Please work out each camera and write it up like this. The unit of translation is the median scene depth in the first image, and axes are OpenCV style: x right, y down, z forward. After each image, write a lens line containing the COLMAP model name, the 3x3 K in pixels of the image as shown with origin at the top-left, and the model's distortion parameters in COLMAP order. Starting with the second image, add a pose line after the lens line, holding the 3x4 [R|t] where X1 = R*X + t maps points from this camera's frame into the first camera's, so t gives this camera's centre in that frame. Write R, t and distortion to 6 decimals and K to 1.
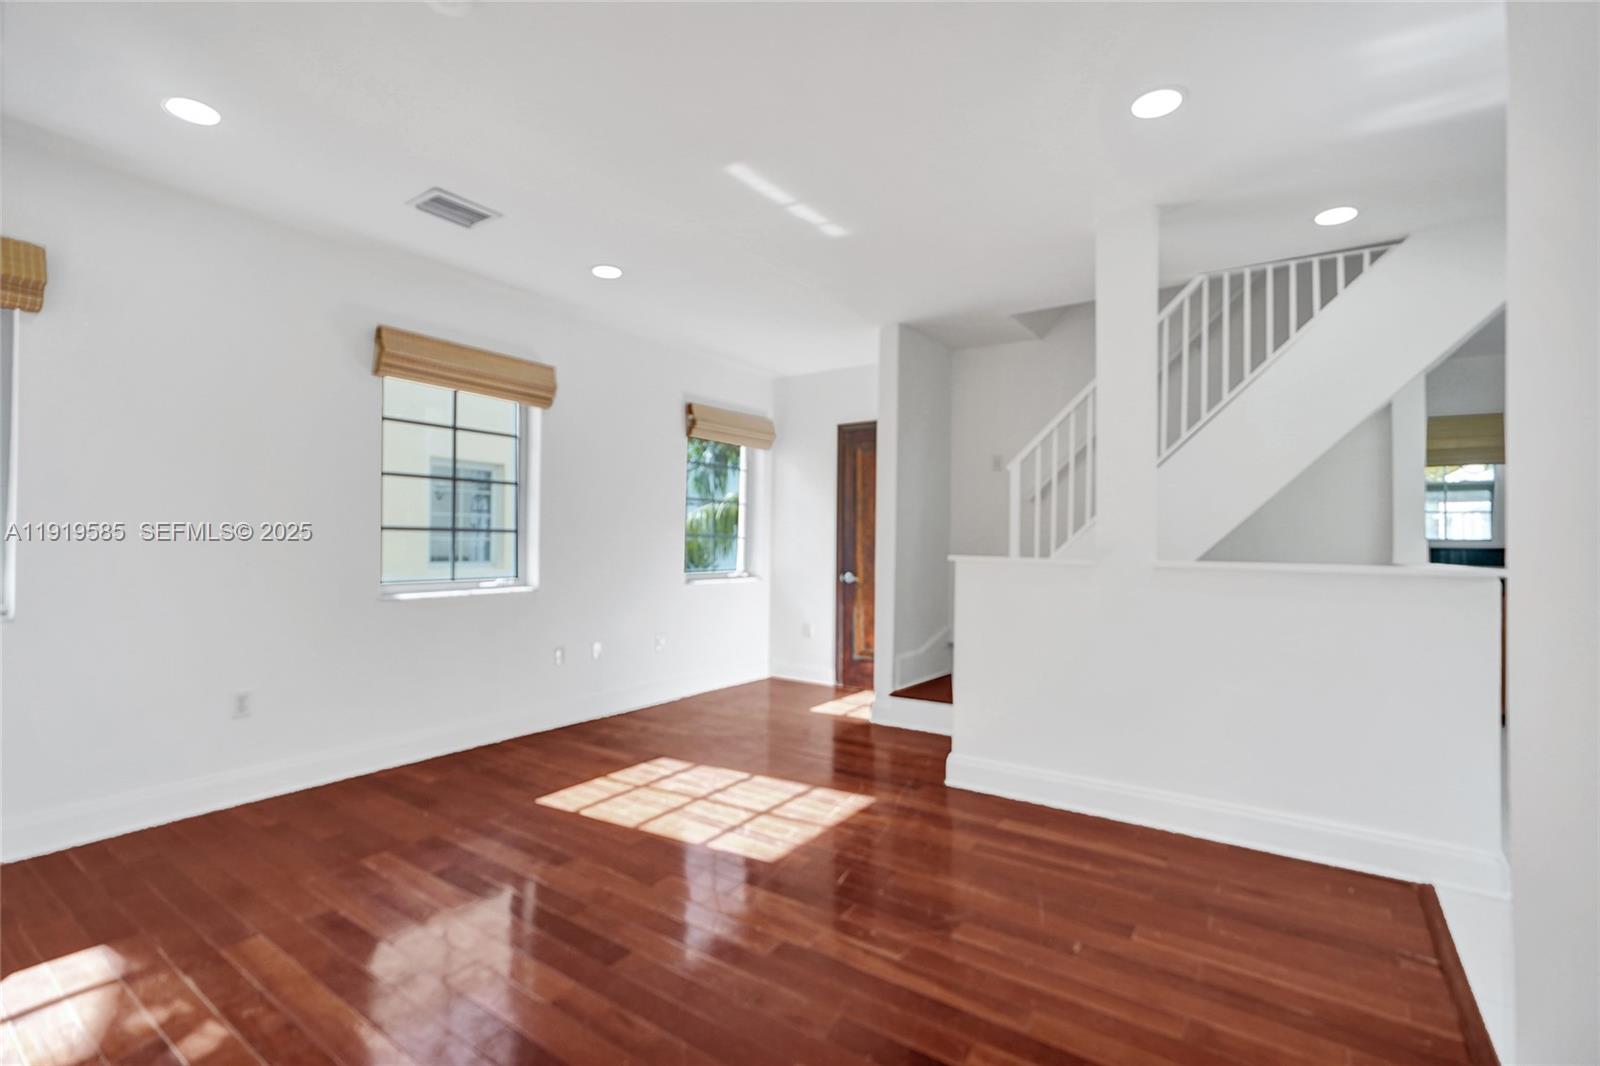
lens RADIAL K [[732.3, 0, 796.2], [0, 732.3, 540.9], [0, 0, 1]] dist [0.005176, 0.003291]
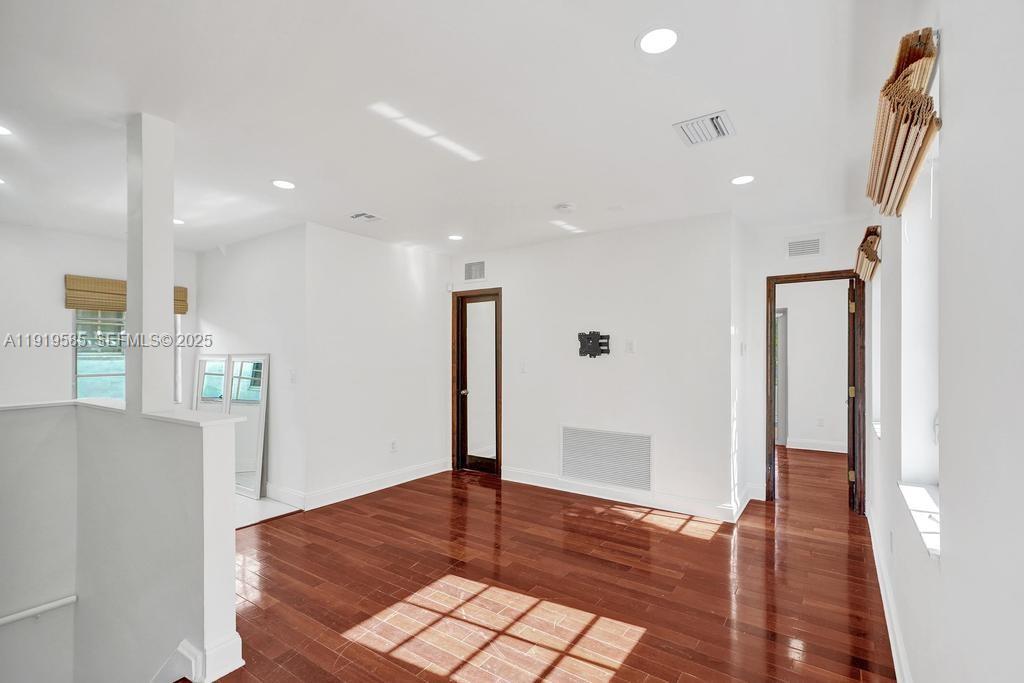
lens RADIAL K [[468.7, 0, 512.2], [0, 468.7, 350.2], [0, 0, 1]] dist [0.005176, 0.003291]
pose [[-0.999923, -0.011223, -0.005386, -0.143064], [-0.011084, 0.999622, -0.025152, -0.058414], [0.005666, -0.025091, -0.999669, 1.793408]]
